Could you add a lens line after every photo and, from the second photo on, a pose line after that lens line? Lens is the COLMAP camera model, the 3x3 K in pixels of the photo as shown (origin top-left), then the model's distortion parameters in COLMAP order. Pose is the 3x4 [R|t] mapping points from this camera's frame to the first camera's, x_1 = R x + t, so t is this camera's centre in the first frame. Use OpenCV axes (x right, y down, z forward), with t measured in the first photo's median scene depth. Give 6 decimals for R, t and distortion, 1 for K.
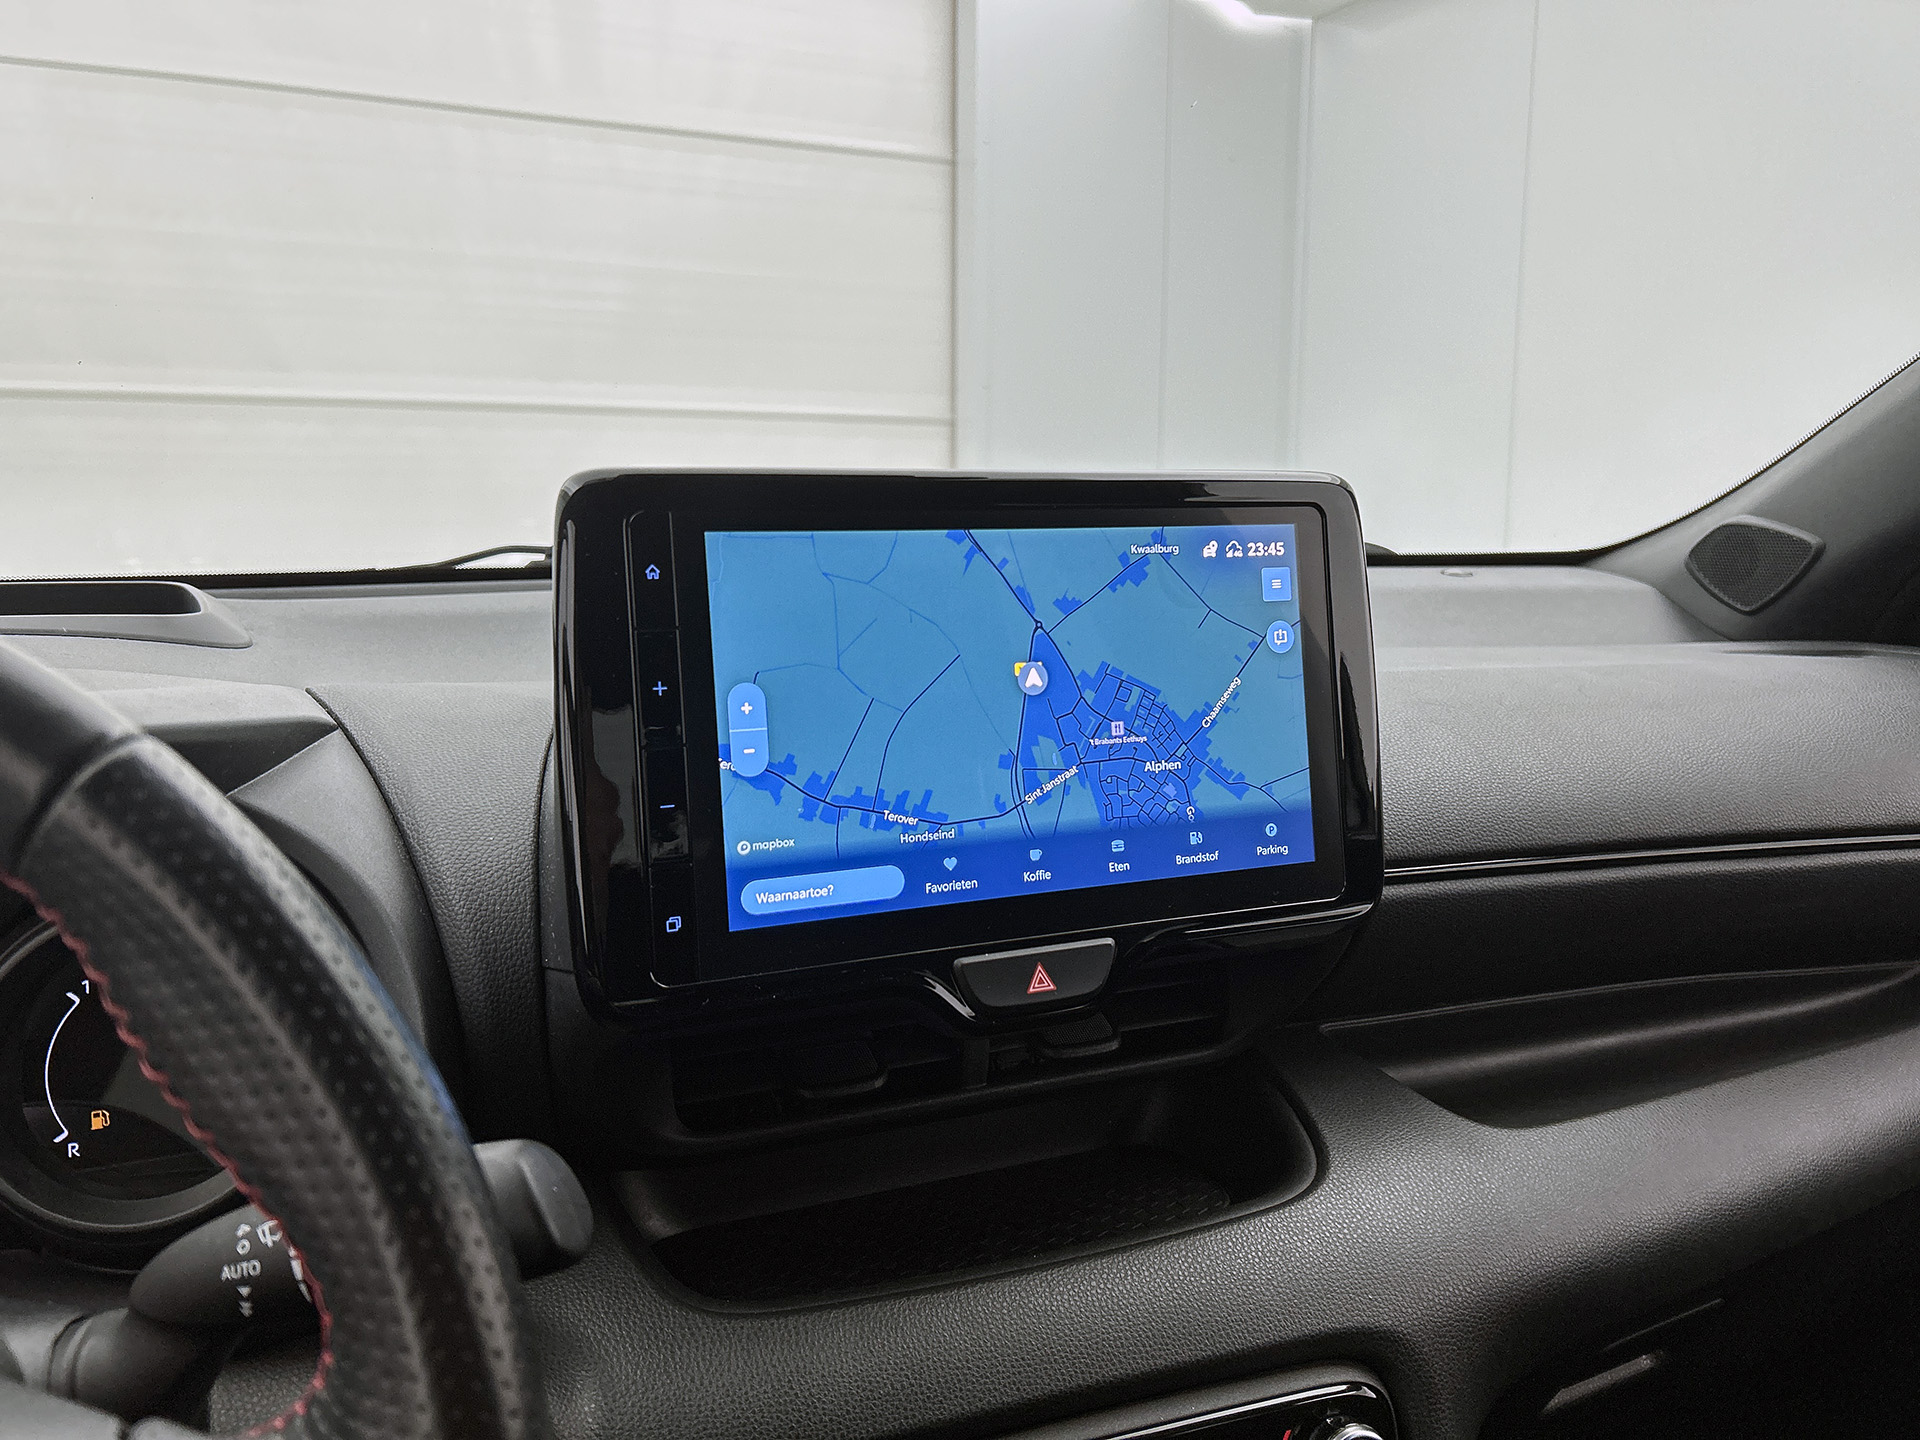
lens RADIAL K [[1472.9, 0, 962.6], [0, 1472.9, 711.8], [0, 0, 1]] dist [0.039247, -0.057373]
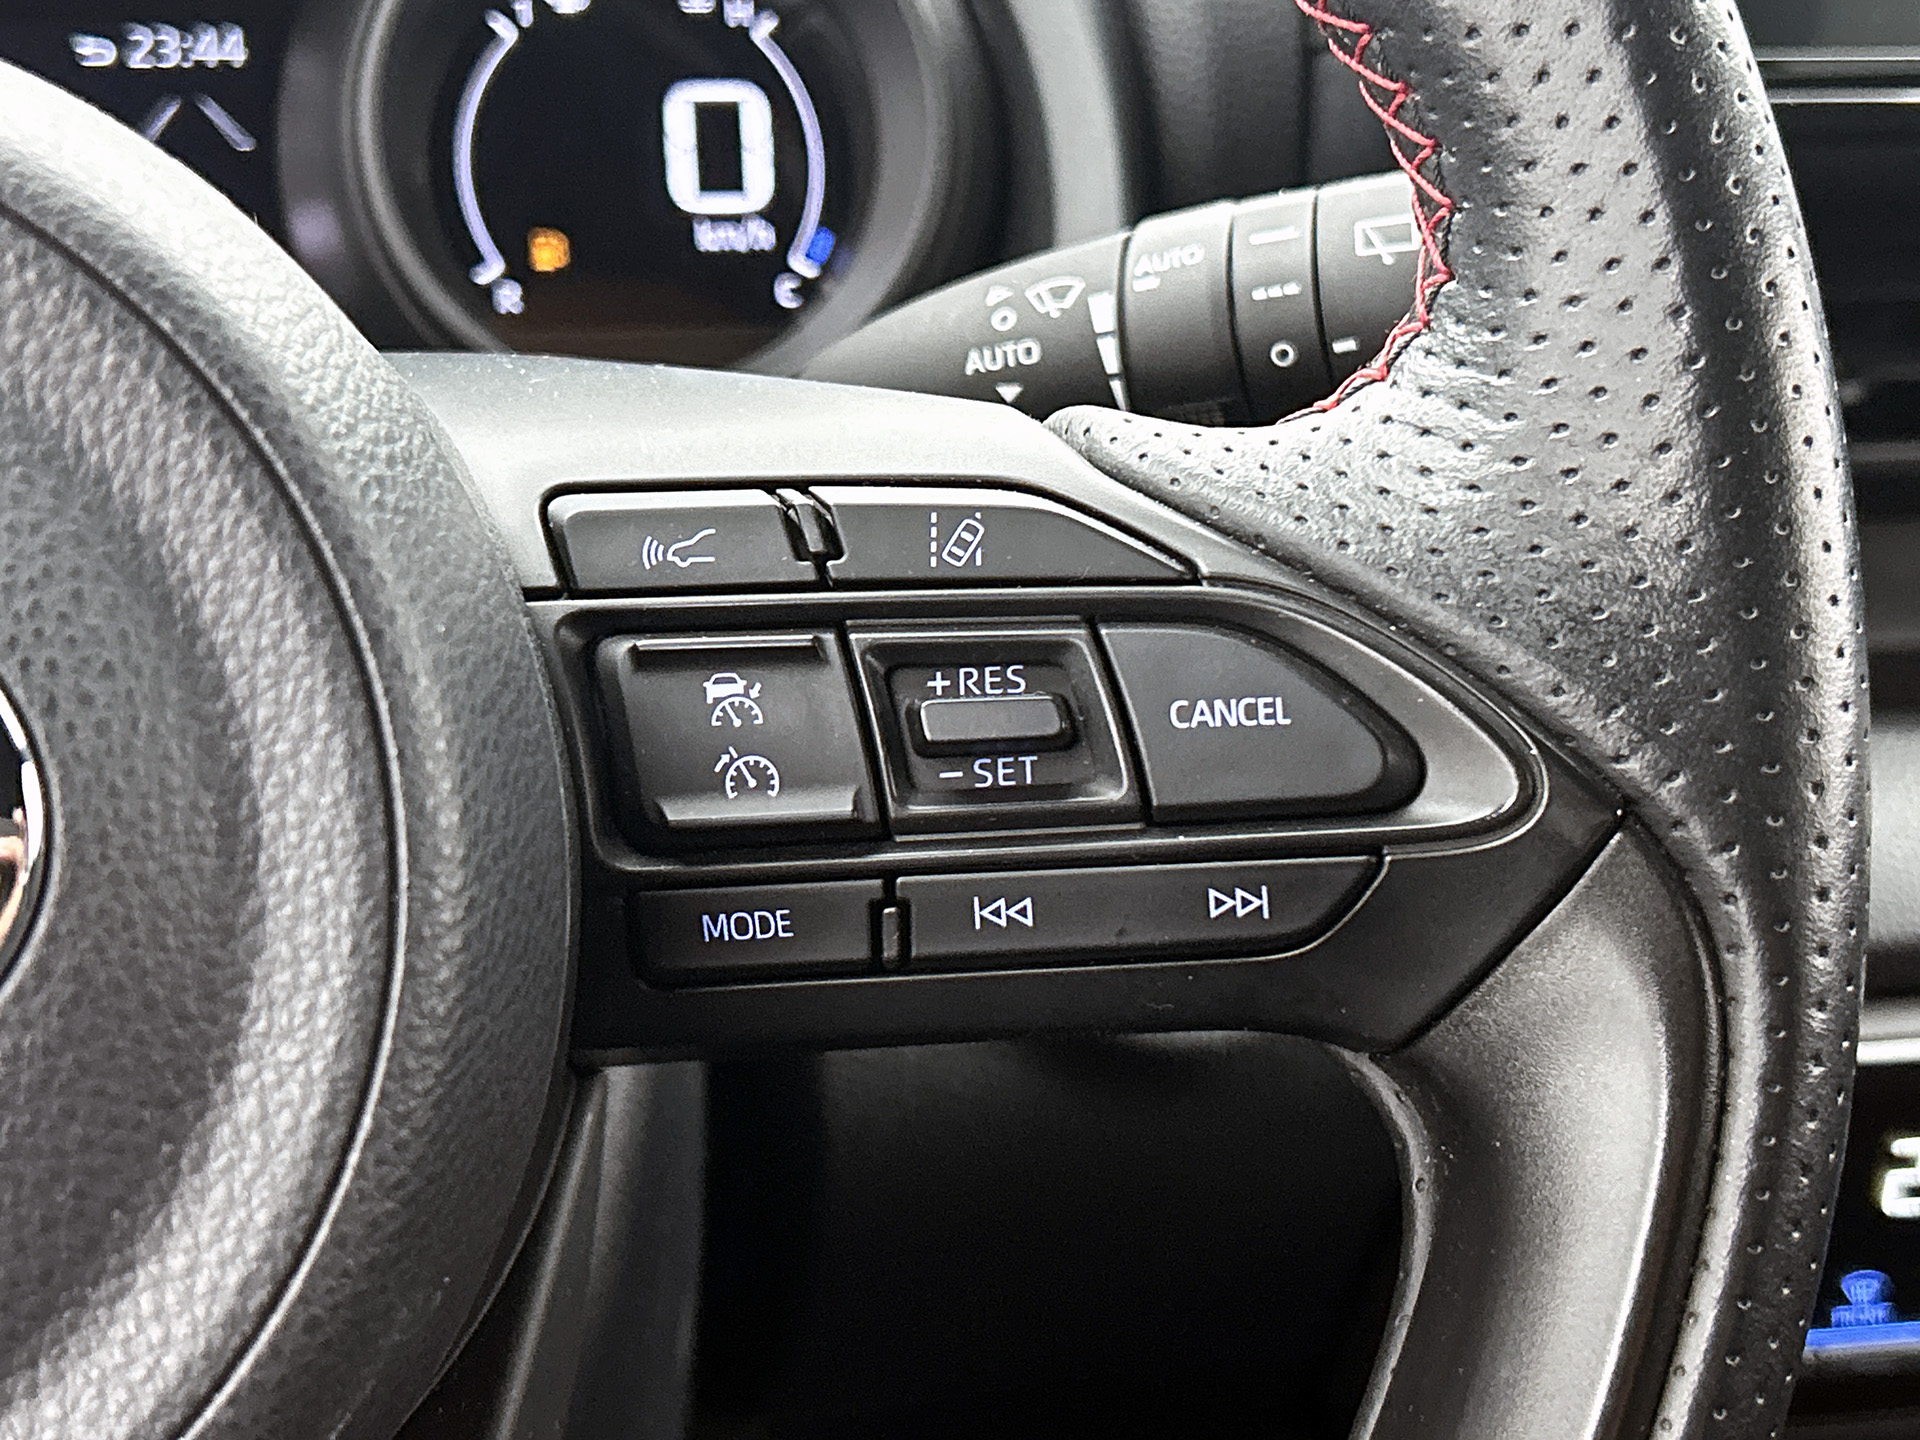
lens RADIAL K [[2913.0, 0, 957.7], [0, 2913.0, 722.9], [0, 0, 1]] dist [0.159972, 0.000000]
pose [[0.983990, 0.084673, -0.156826, -0.193999], [-0.052662, 0.978779, 0.198036, 0.180262], [0.170267, -0.186607, 0.967568, -0.073936]]
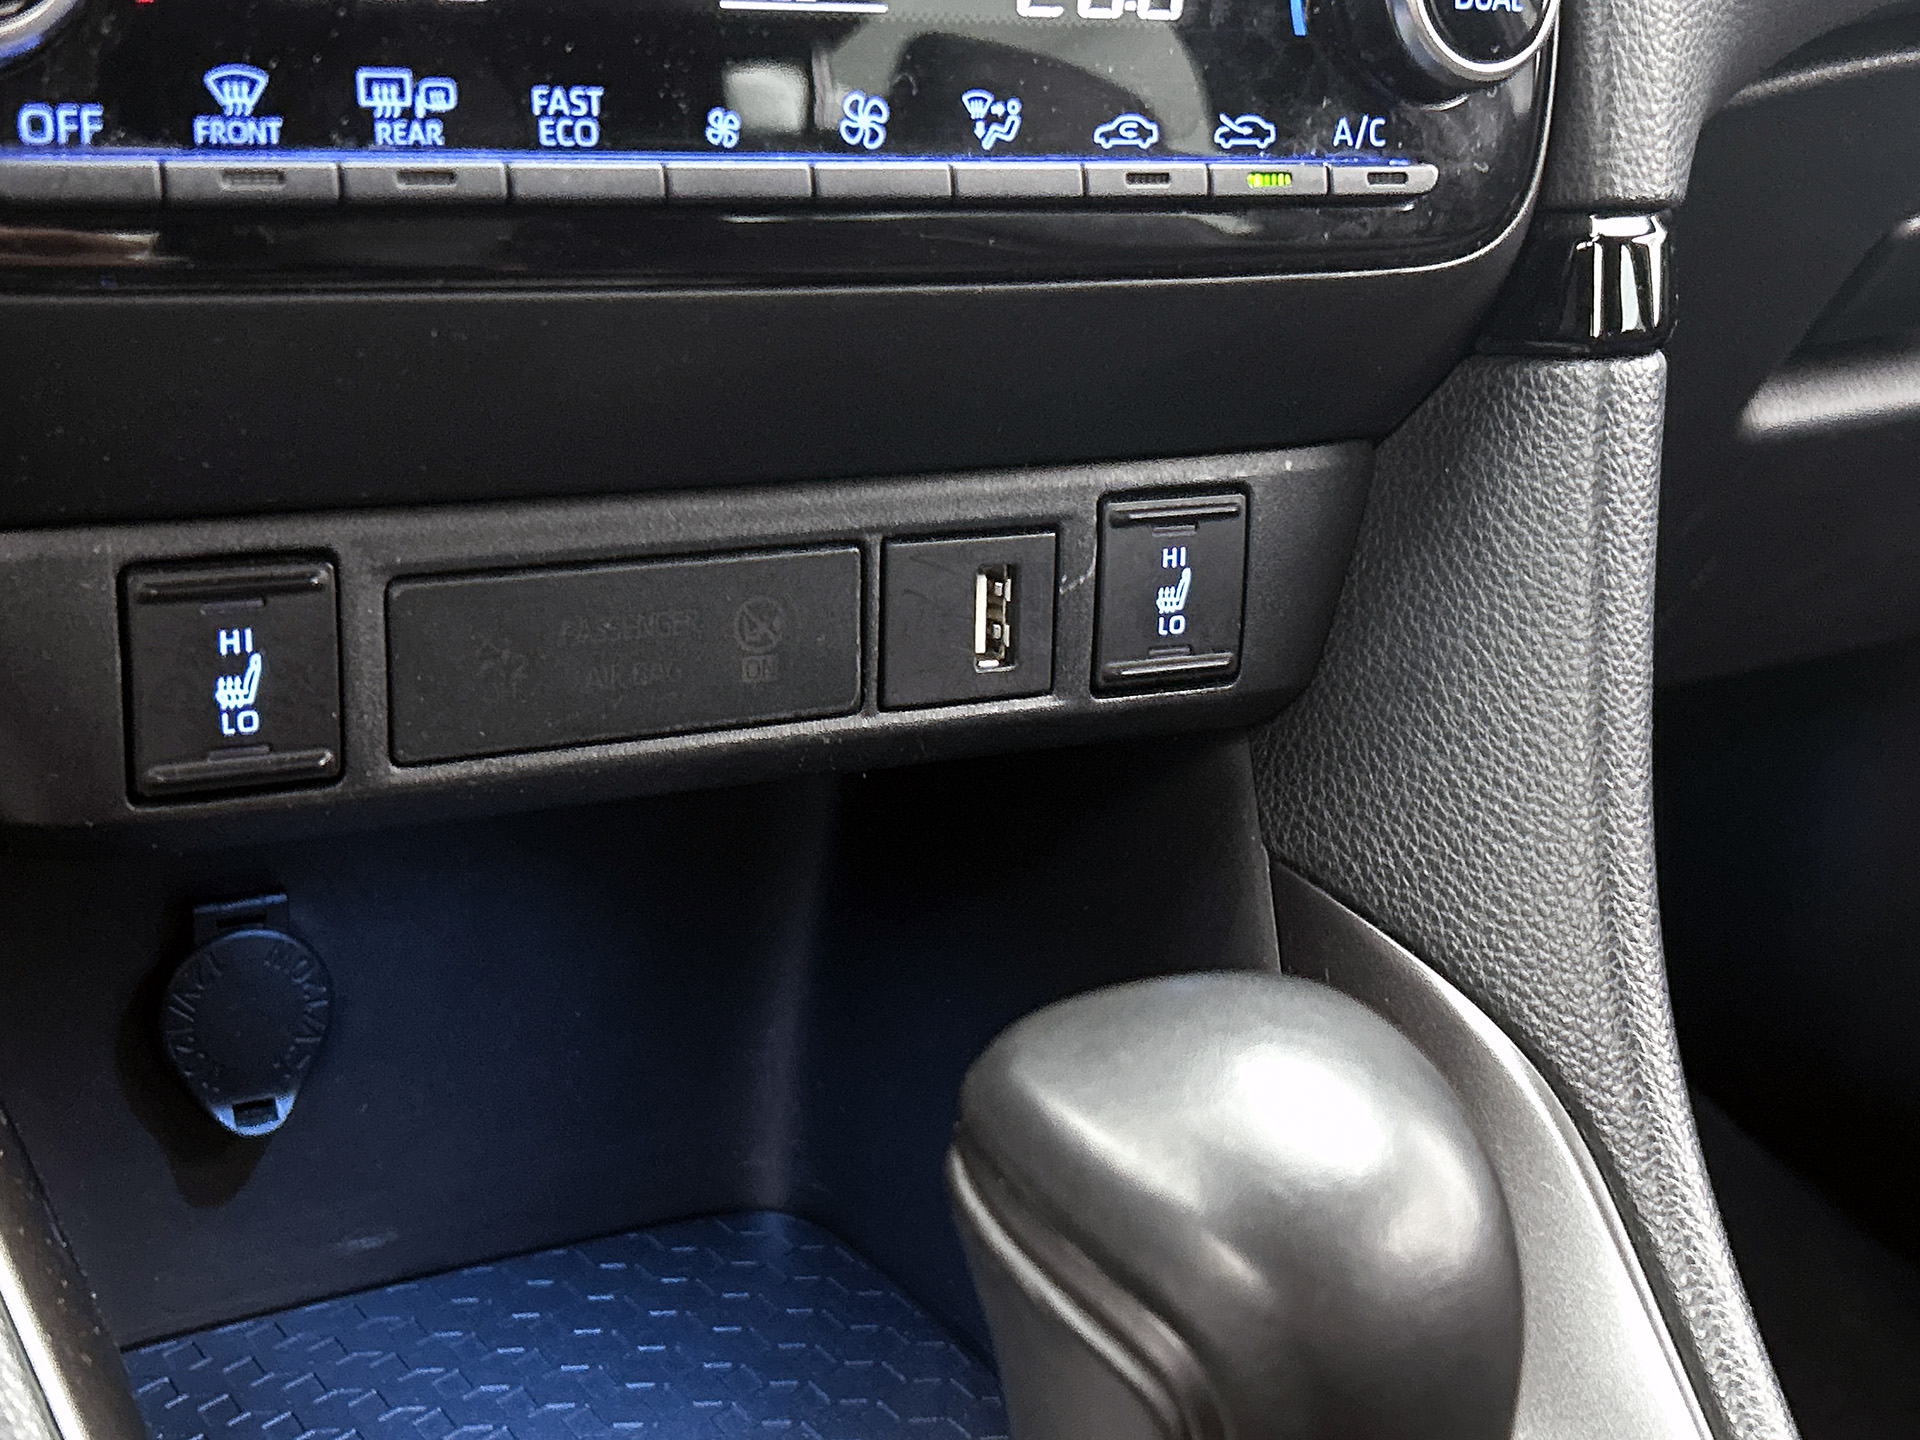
lens RADIAL K [[2691.1, 0, 968.6], [0, 2691.1, 731.7], [0, 0, 1]] dist [0.060829, 0.000000]
pose [[0.988321, 0.025436, 0.150249, 0.018893], [-0.057647, 0.975105, 0.214119, 0.512926], [-0.141062, -0.220280, 0.965183, 0.209153]]
